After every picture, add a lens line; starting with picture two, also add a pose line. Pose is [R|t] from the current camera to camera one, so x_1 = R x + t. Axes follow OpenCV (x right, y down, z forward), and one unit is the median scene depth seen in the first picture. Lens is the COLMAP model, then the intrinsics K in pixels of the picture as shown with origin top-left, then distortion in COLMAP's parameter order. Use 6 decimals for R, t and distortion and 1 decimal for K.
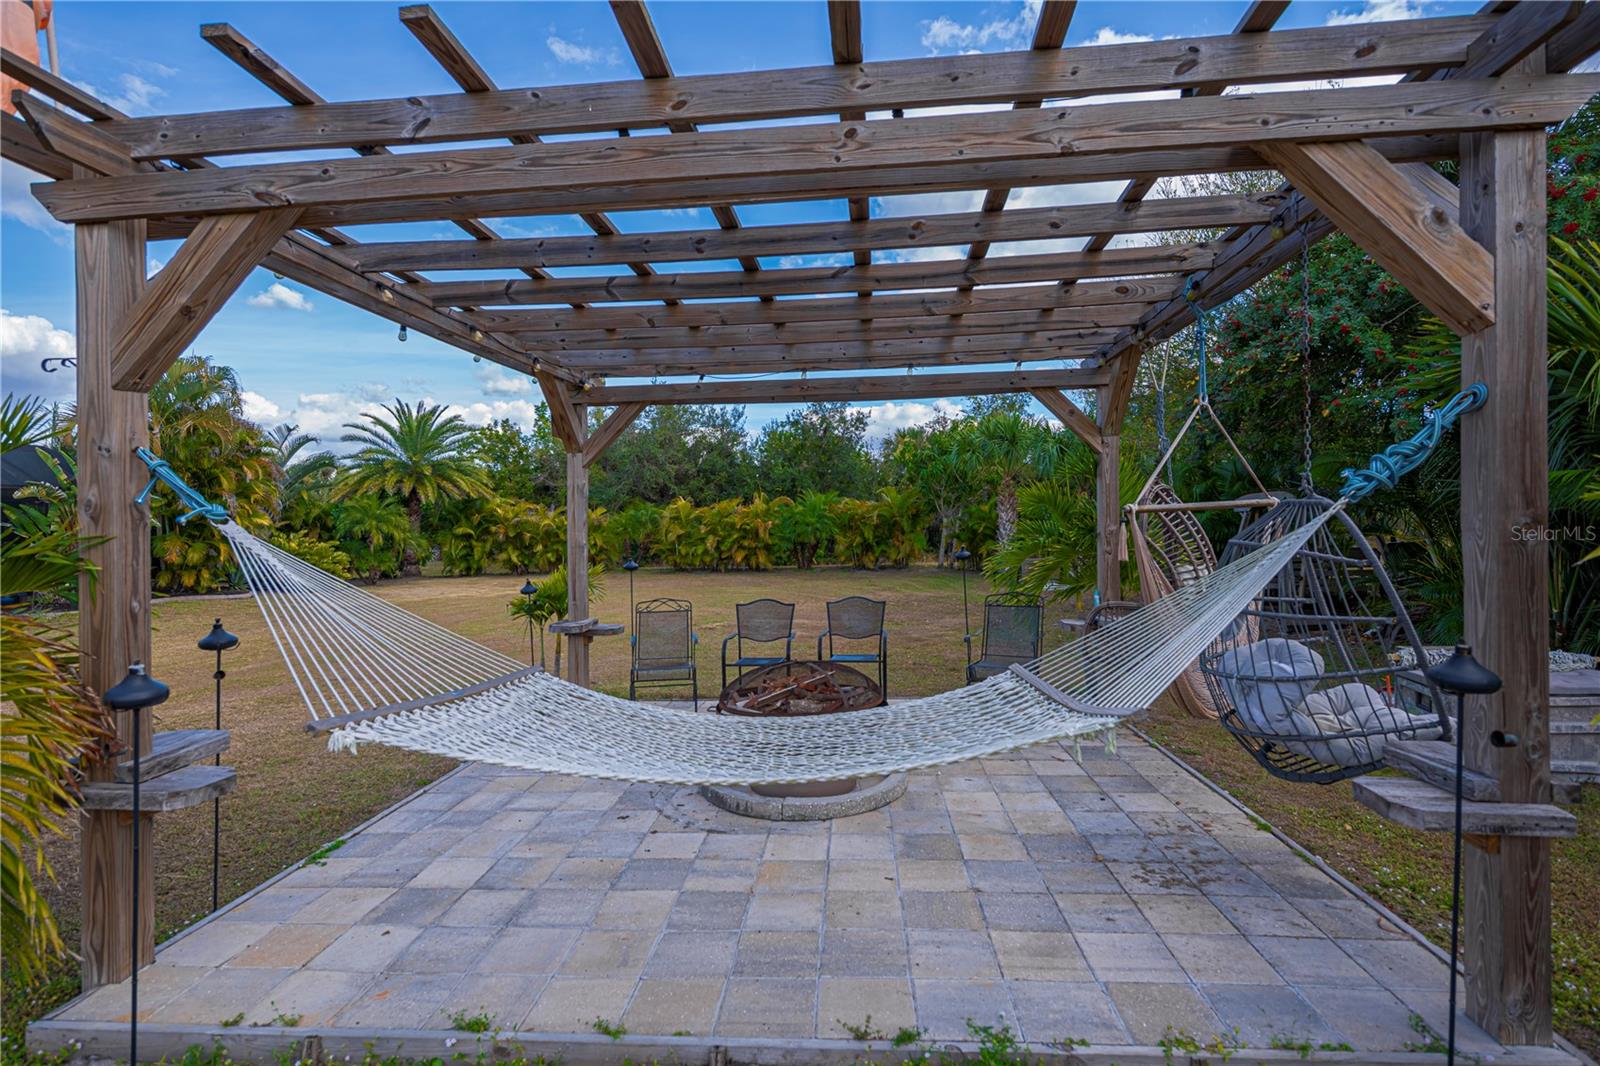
lens RADIAL K [[769.0, 0, 808.9], [0, 769.0, 507.2], [0, 0, 1]] dist [-0.004580, -0.000893]
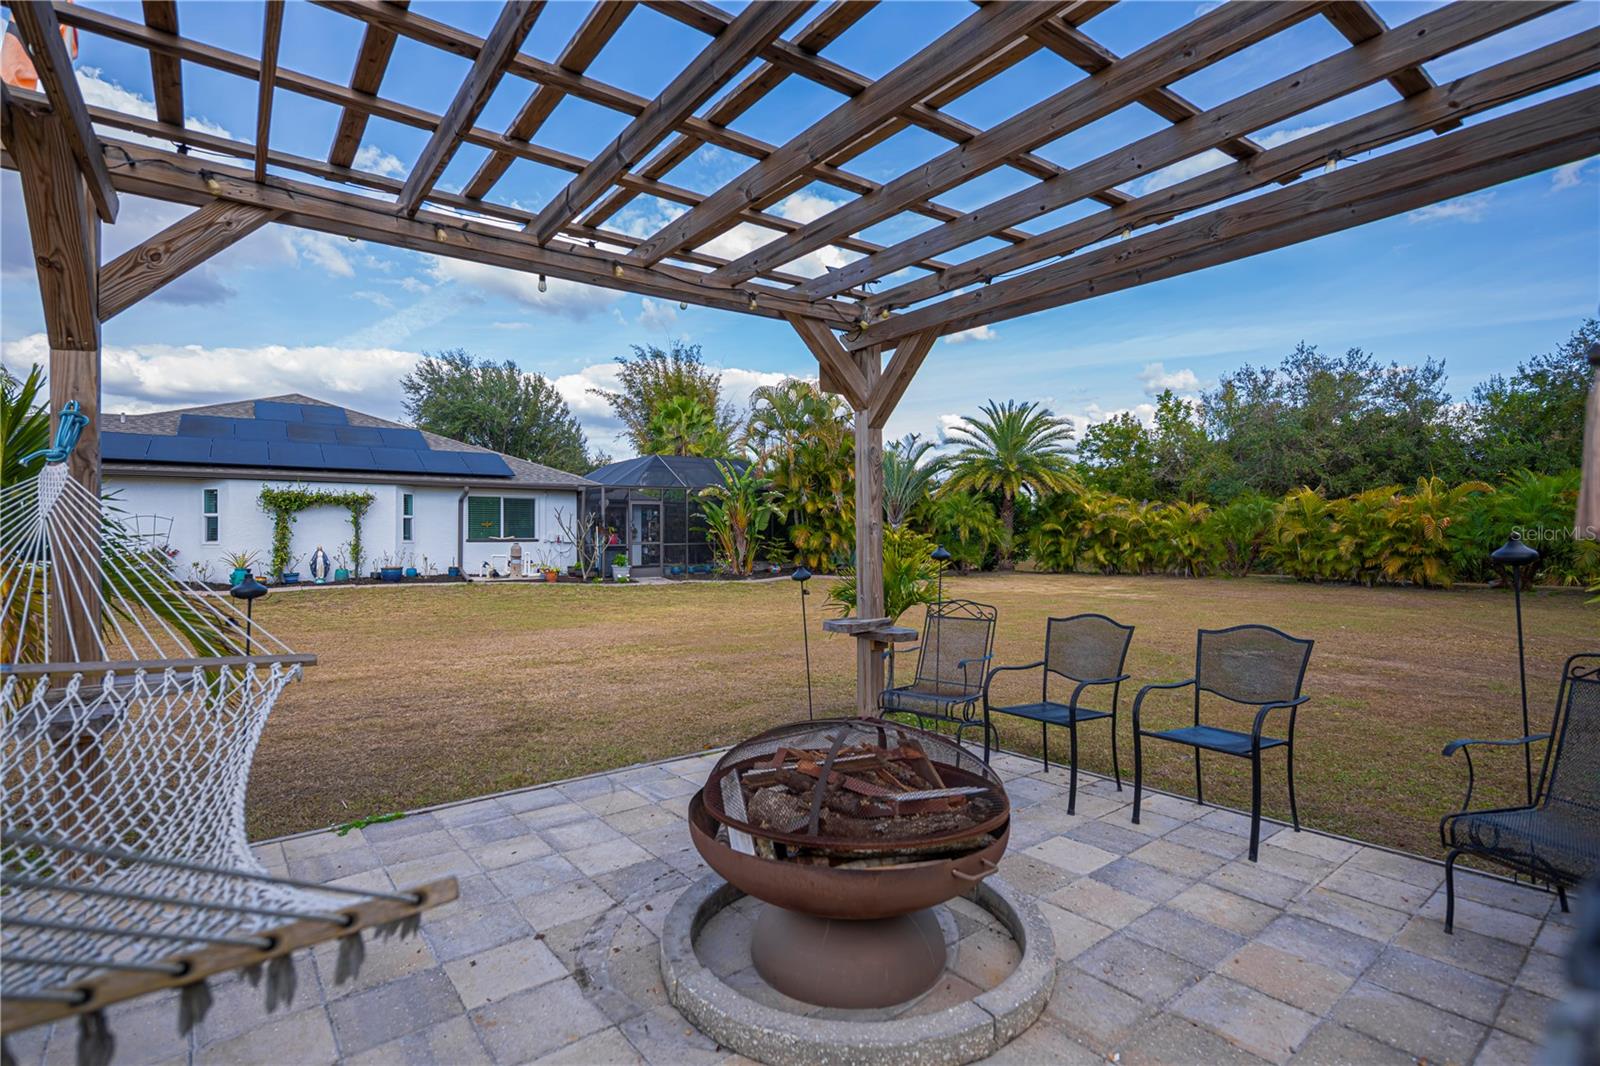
lens RADIAL K [[769.0, 0, 808.9], [0, 769.0, 507.2], [0, 0, 1]] dist [-0.004580, -0.000893]
pose [[0.680903, -0.008019, -0.732329, 0.062539], [0.006492, 0.999967, -0.004914, 0.008616], [0.732345, -0.001408, 0.680933, 0.103135]]
